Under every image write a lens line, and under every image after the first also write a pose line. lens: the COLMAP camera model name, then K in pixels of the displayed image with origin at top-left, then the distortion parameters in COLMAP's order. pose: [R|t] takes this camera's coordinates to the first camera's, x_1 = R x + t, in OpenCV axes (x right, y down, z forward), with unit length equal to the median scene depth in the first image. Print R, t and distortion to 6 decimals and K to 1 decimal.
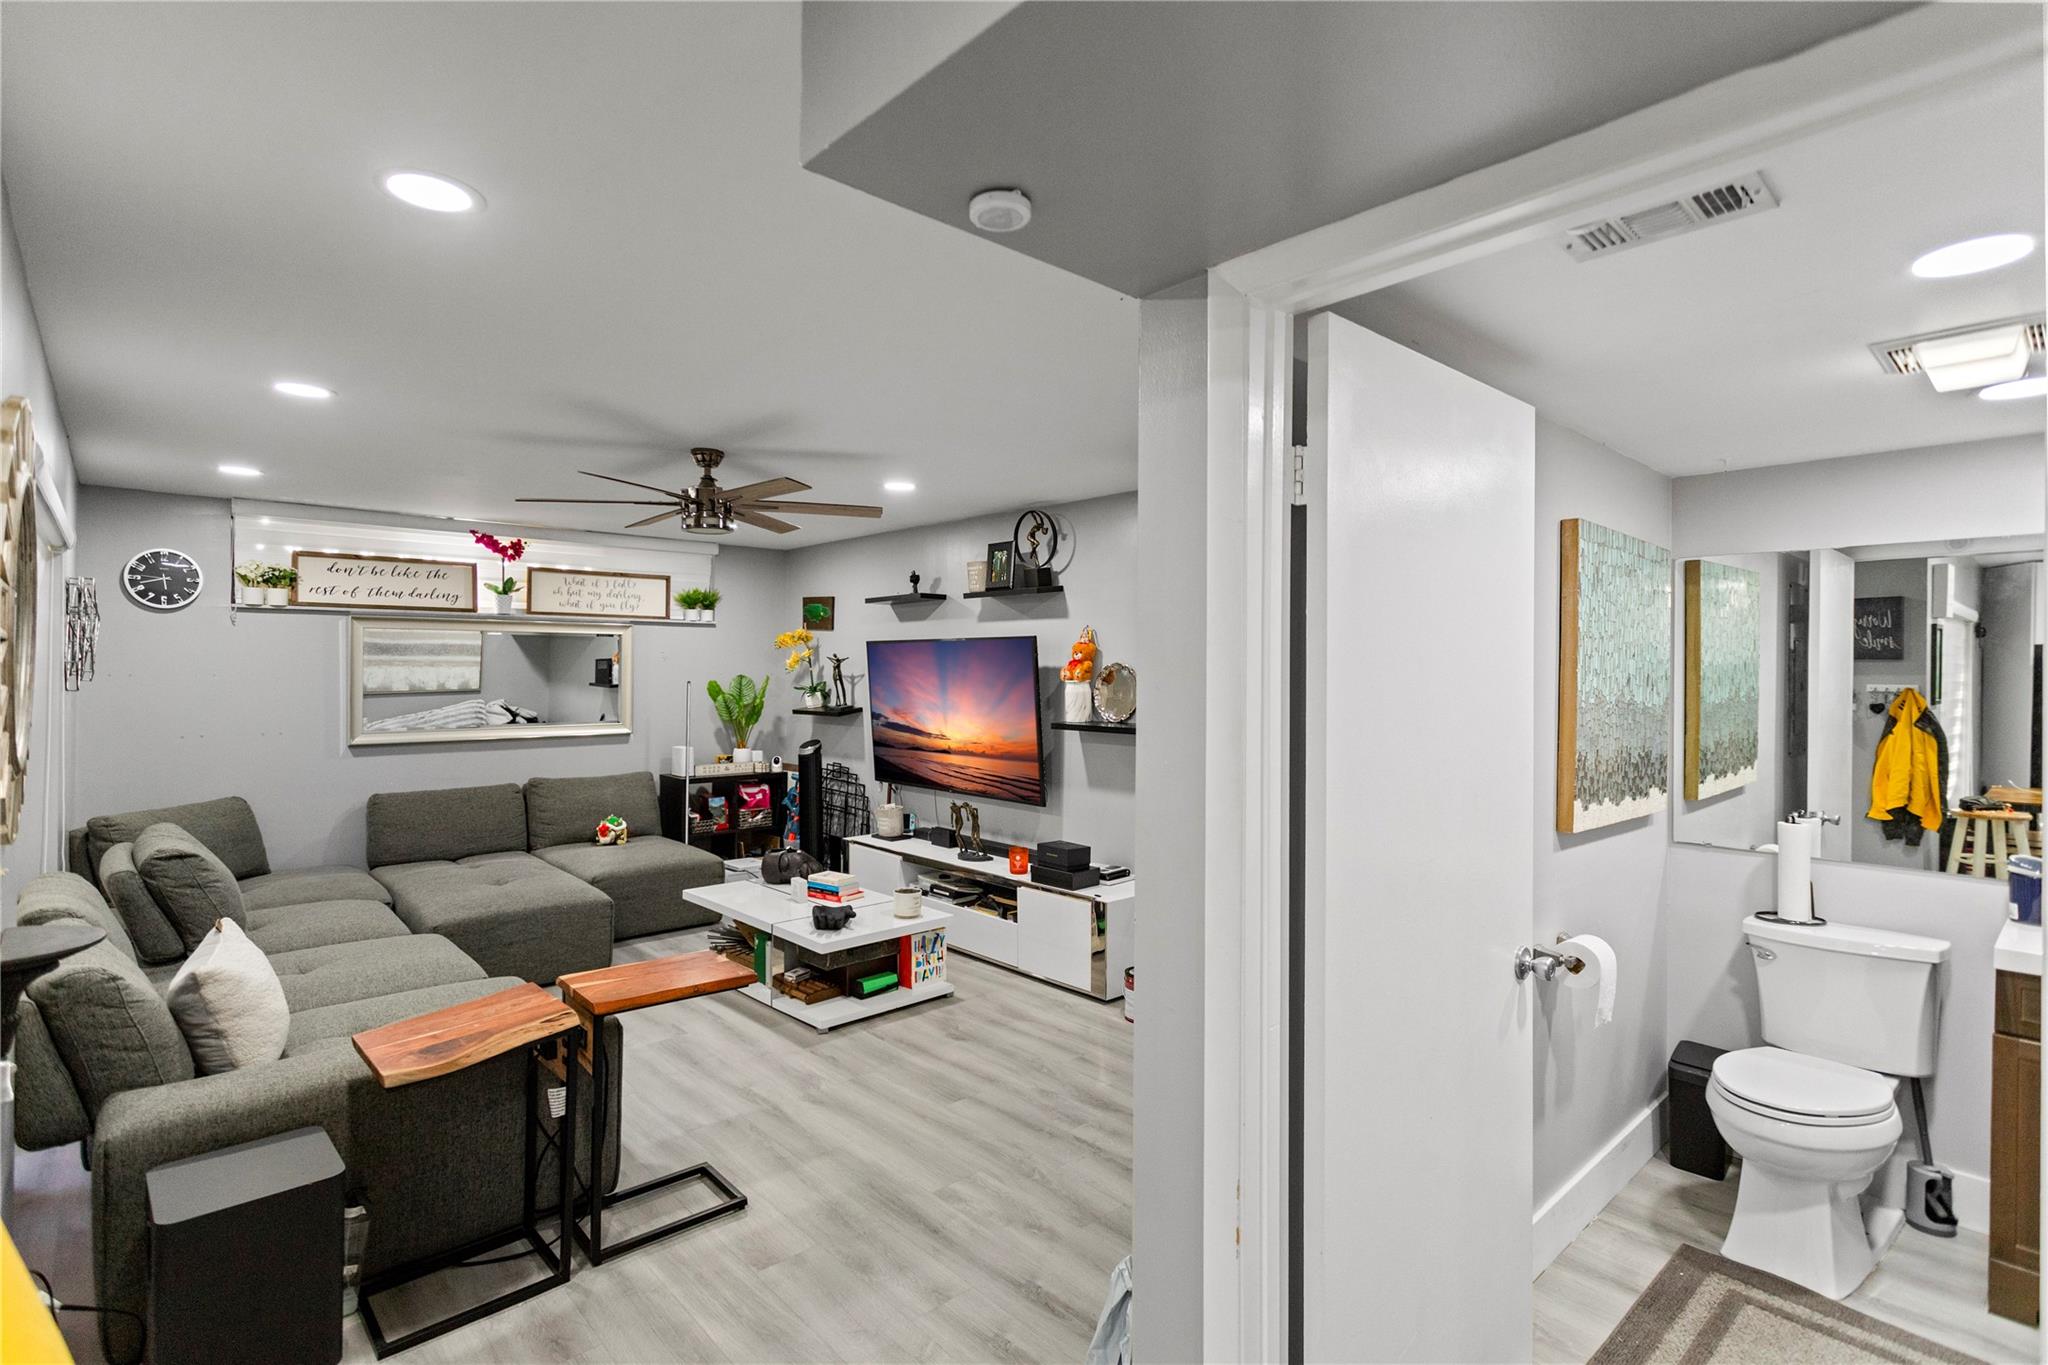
lens RADIAL K [[989.1, 0, 1014.1], [0, 989.1, 671.2], [0, 0, 1]] dist [0.004378, 0.001311]
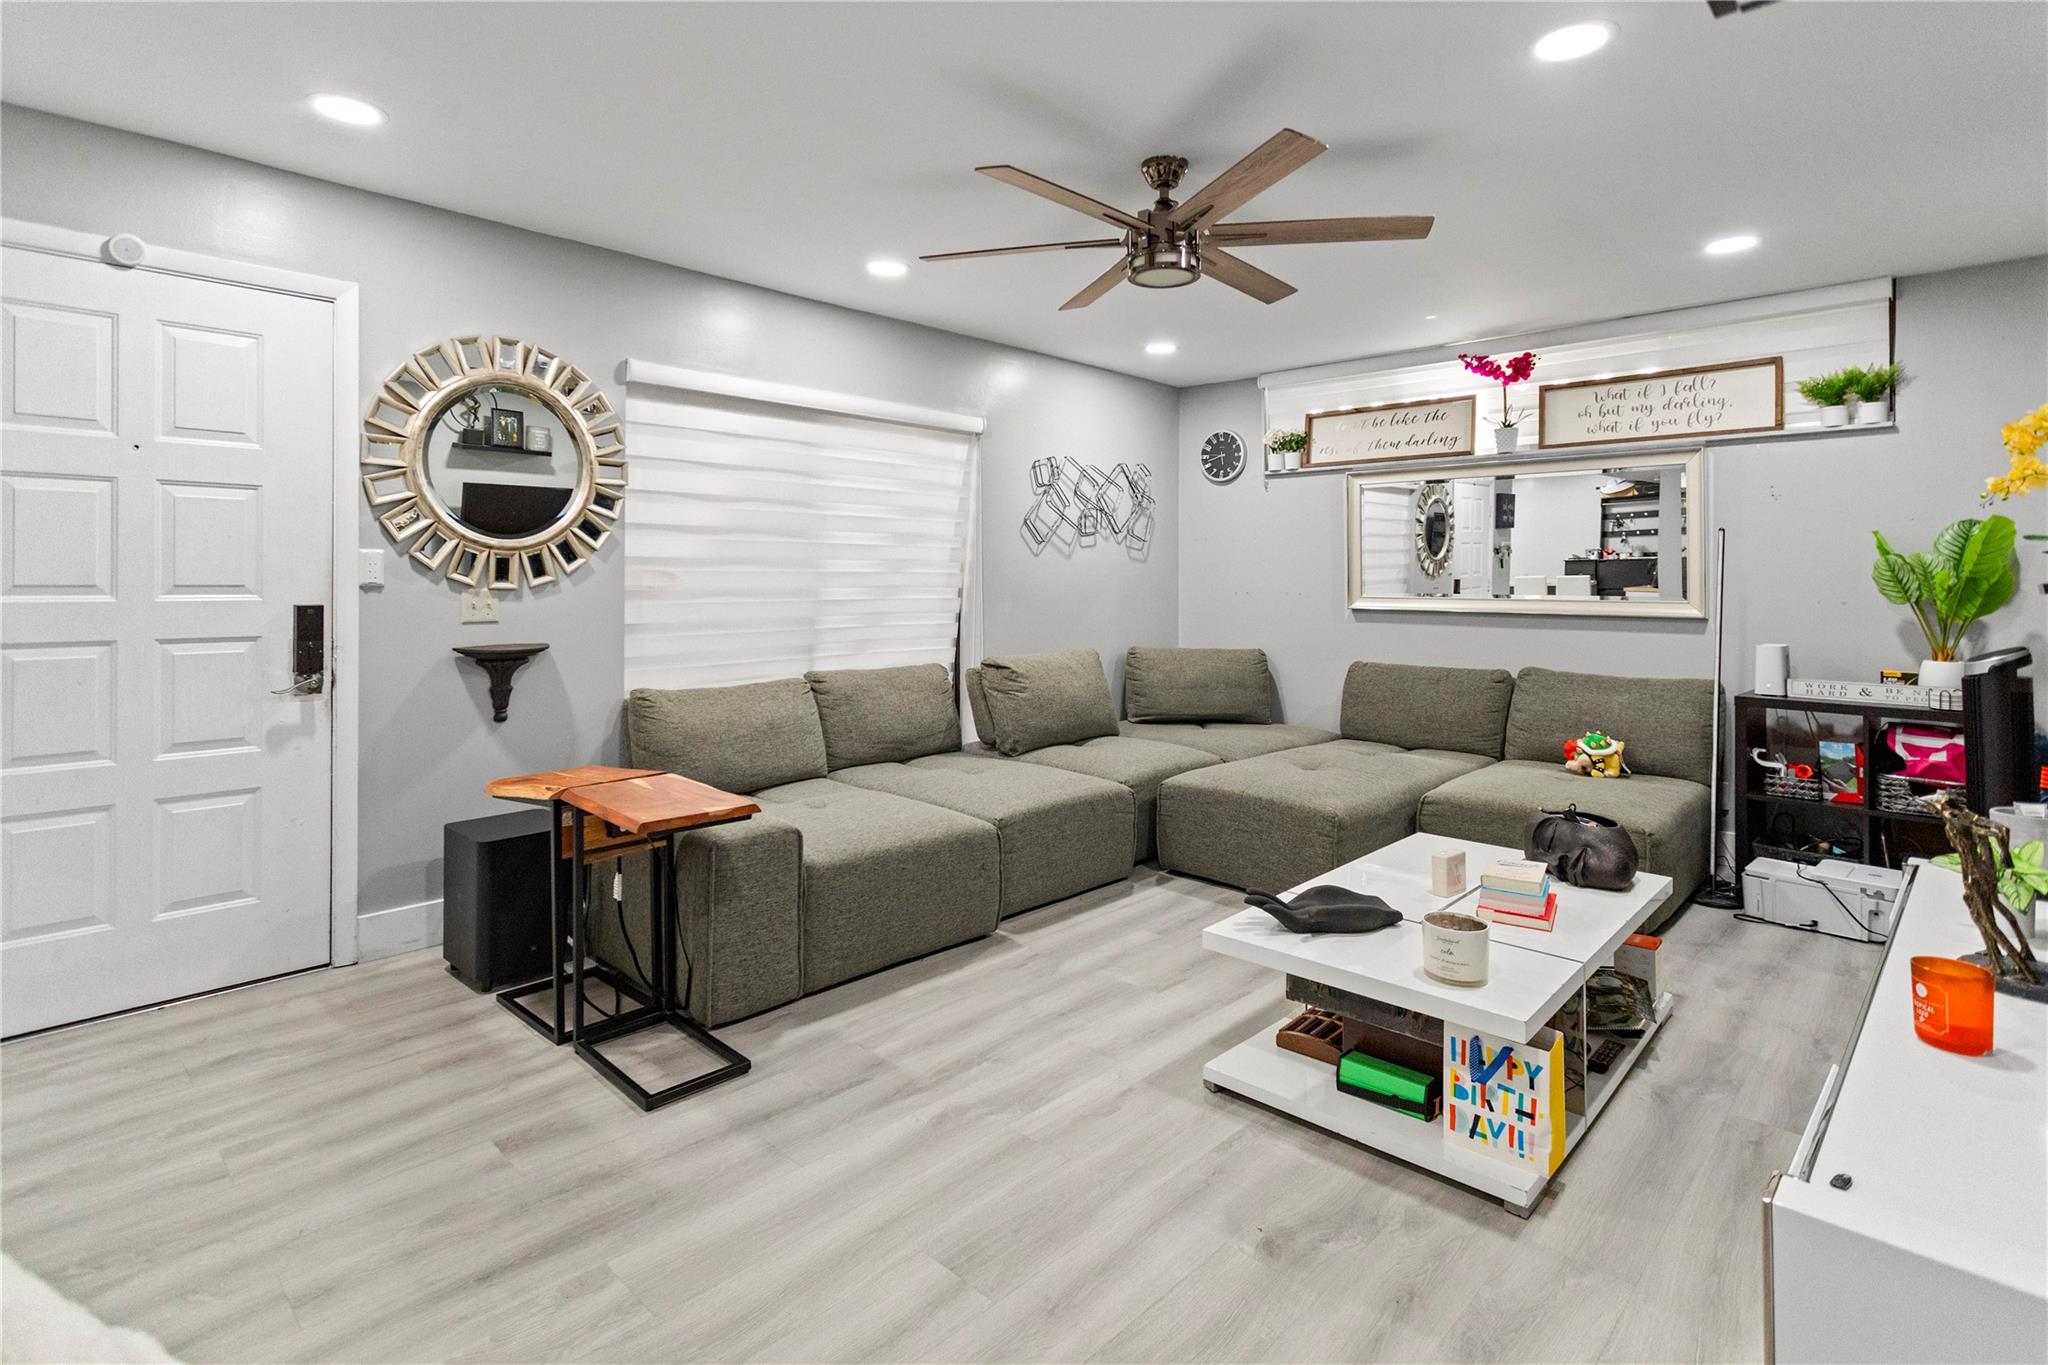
lens RADIAL K [[1009.6, 0, 992.5], [0, 1009.6, 579.8], [0, 0, 1]] dist [0.001056, 0.000565]
pose [[0.053973, -0.002962, -0.998538, 0.326725], [-0.008945, 0.999954, -0.003449, 0.061994], [0.998502, 0.009119, 0.053944, 0.708603]]
